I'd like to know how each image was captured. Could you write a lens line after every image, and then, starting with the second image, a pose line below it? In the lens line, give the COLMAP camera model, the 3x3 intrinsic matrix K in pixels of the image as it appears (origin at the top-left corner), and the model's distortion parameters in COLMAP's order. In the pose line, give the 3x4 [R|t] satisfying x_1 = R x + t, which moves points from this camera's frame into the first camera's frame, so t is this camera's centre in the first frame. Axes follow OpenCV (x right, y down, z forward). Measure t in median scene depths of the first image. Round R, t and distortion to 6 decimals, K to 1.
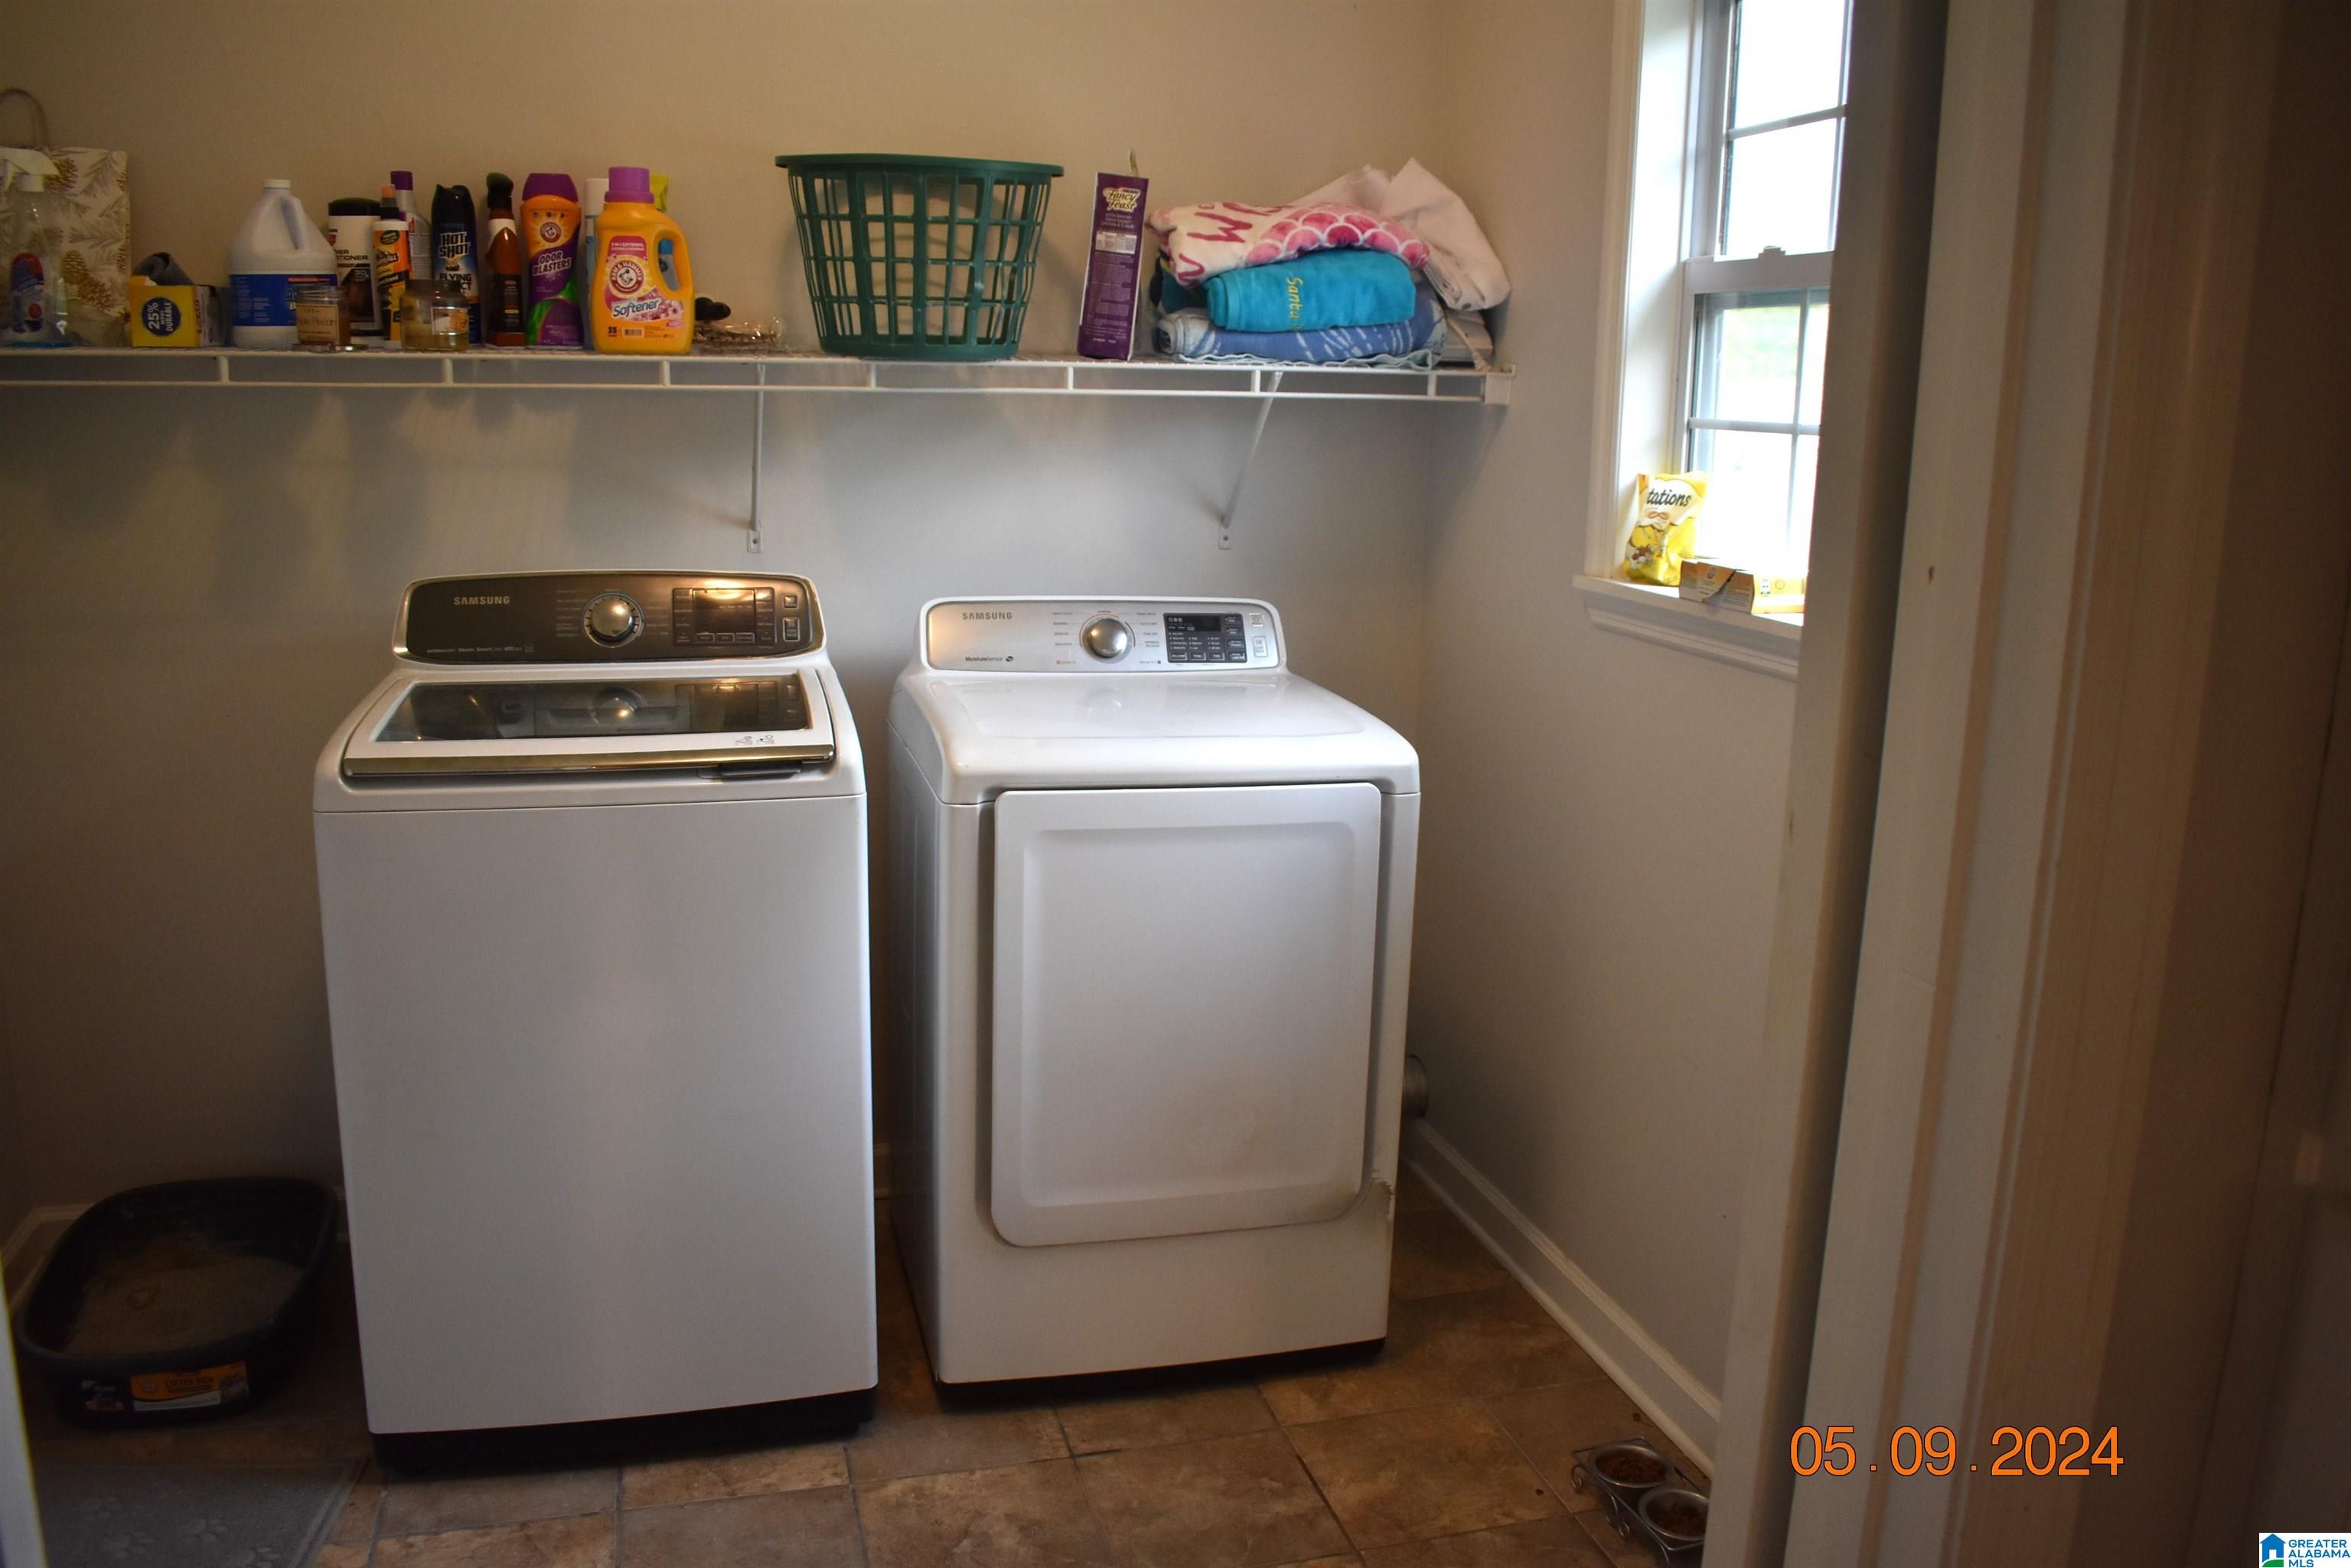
lens RADIAL K [[1842.3, 0, 1173.6], [0, 1842.3, 782.0], [0, 0, 1]] dist [-0.098382, 0.020385]
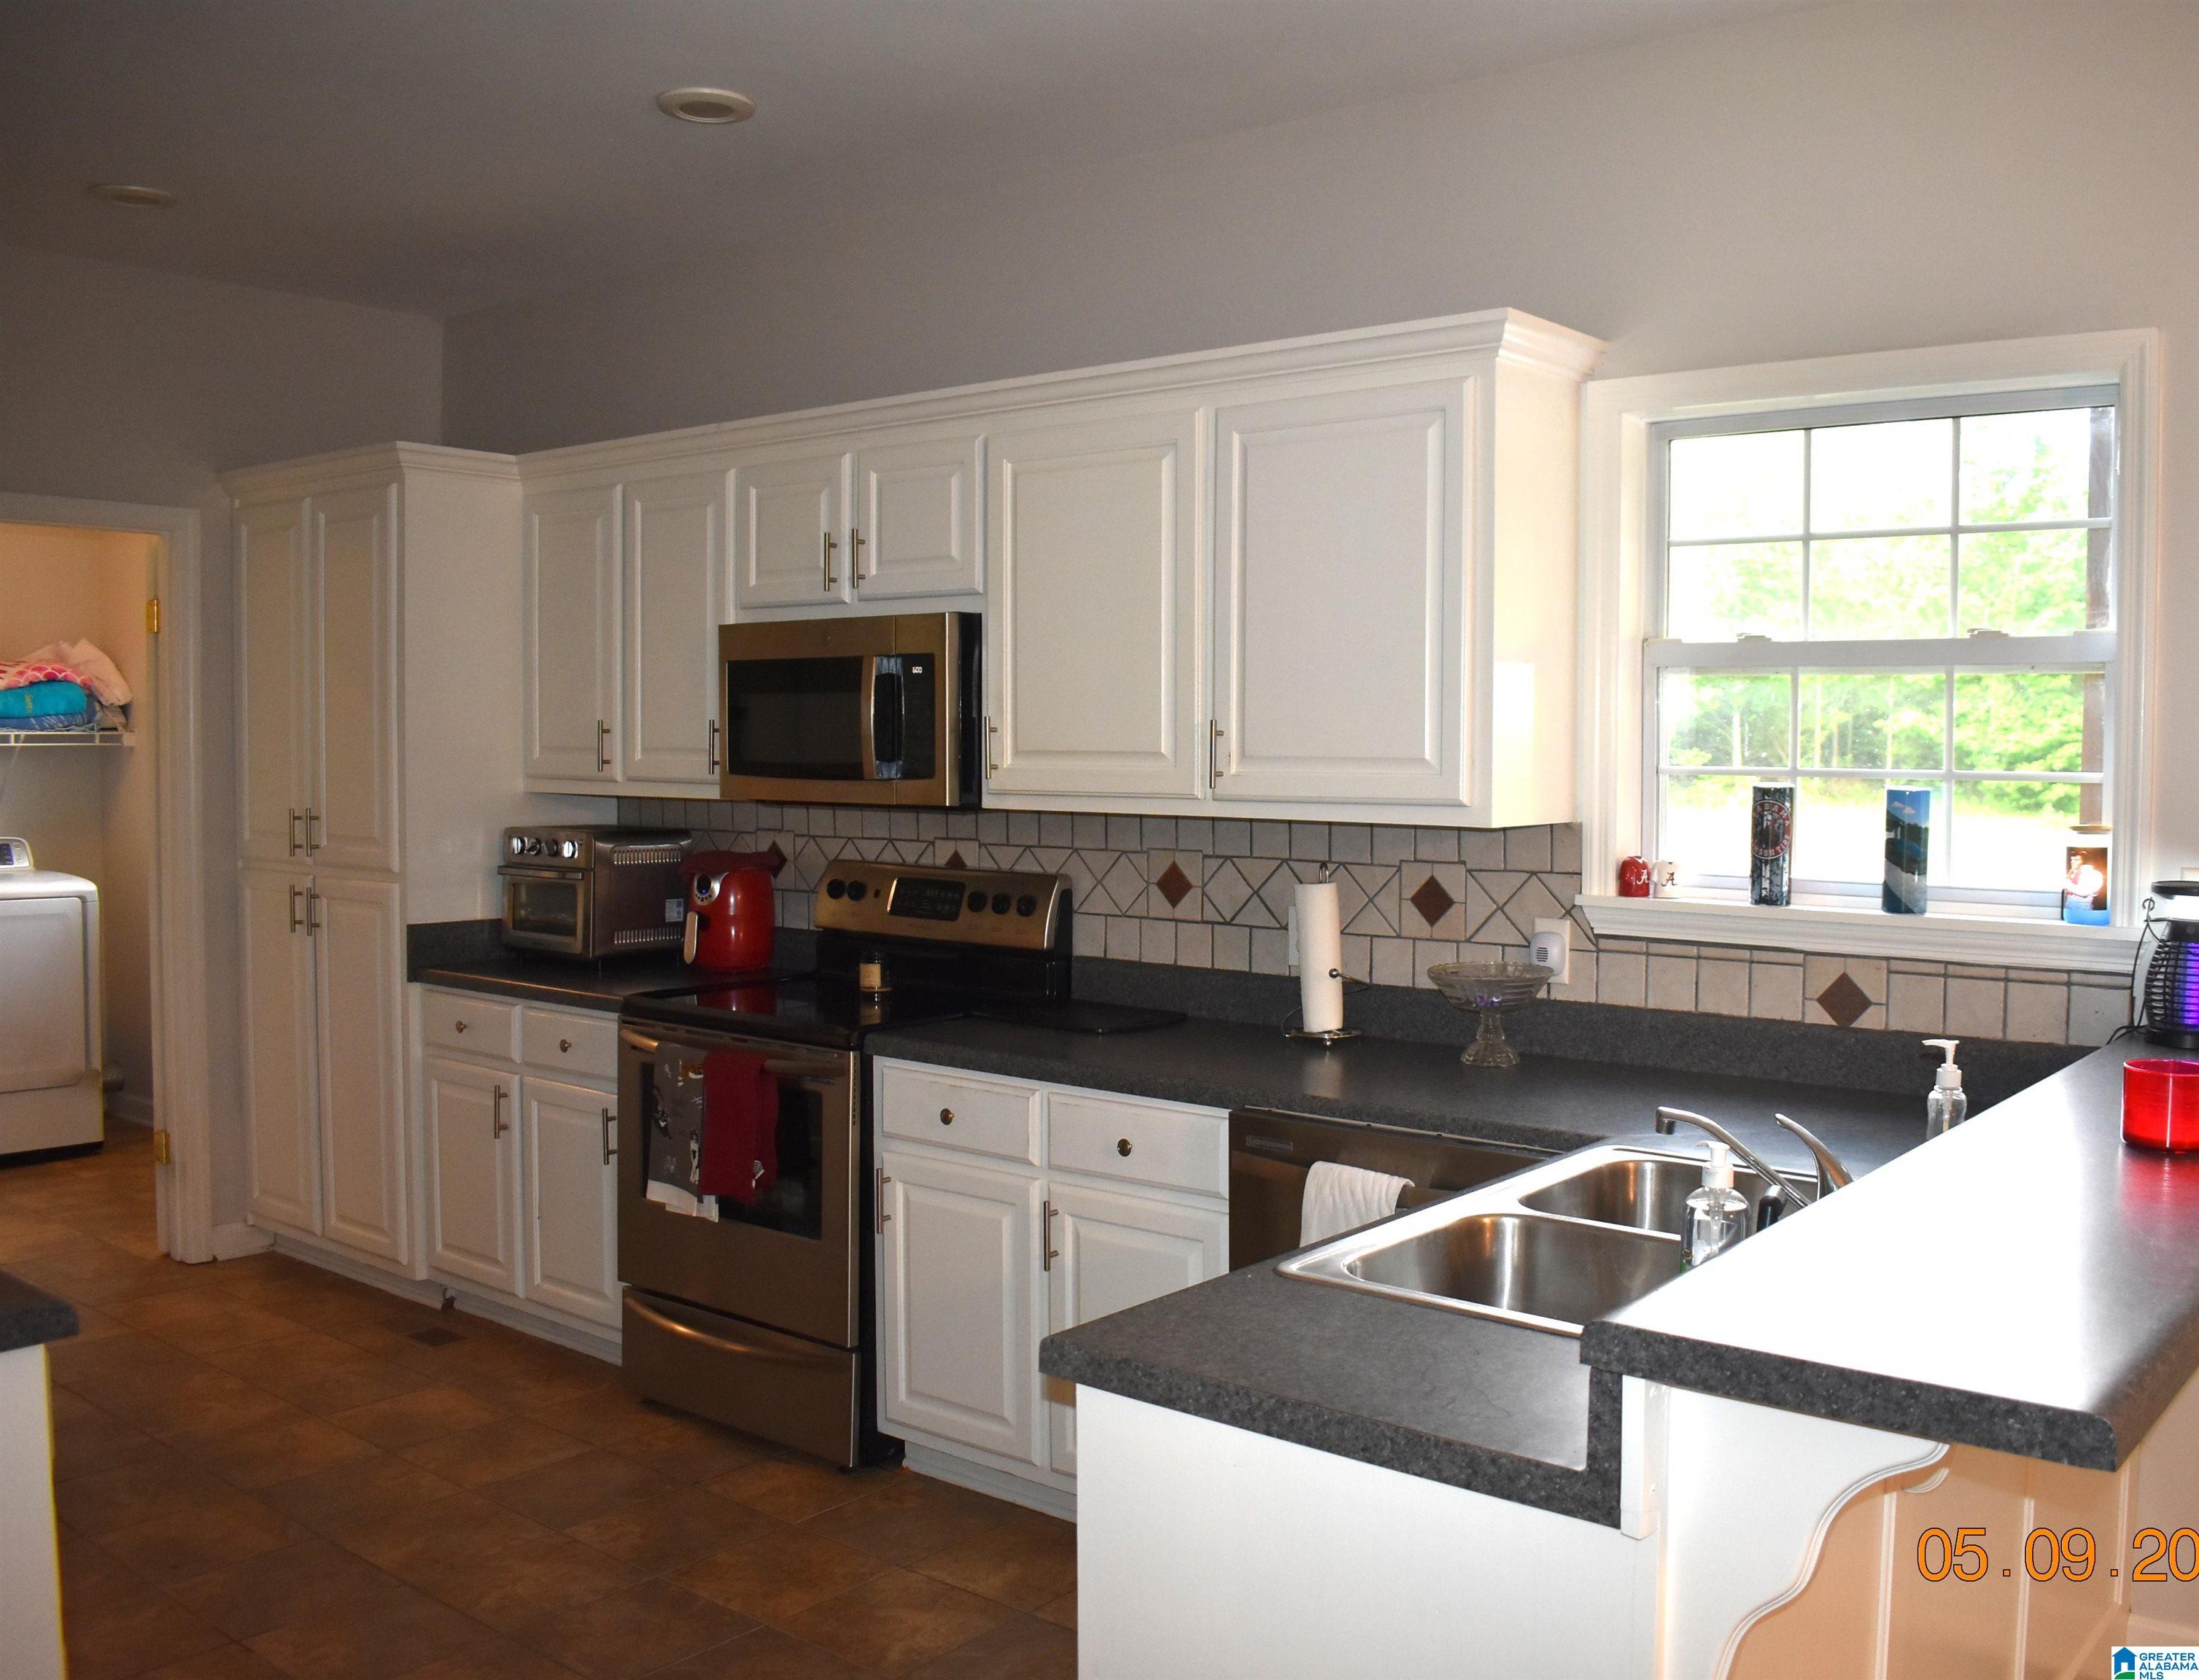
lens RADIAL K [[1893.2, 0, 1106.3], [0, 1893.2, 832.7], [0, 0, 1]] dist [-0.057696, -0.001128]
pose [[0.822662, -0.044508, 0.566786, -0.147199], [0.130572, 0.985074, -0.112163, 0.330121], [-0.553334, 0.166279, 0.816194, -1.604390]]
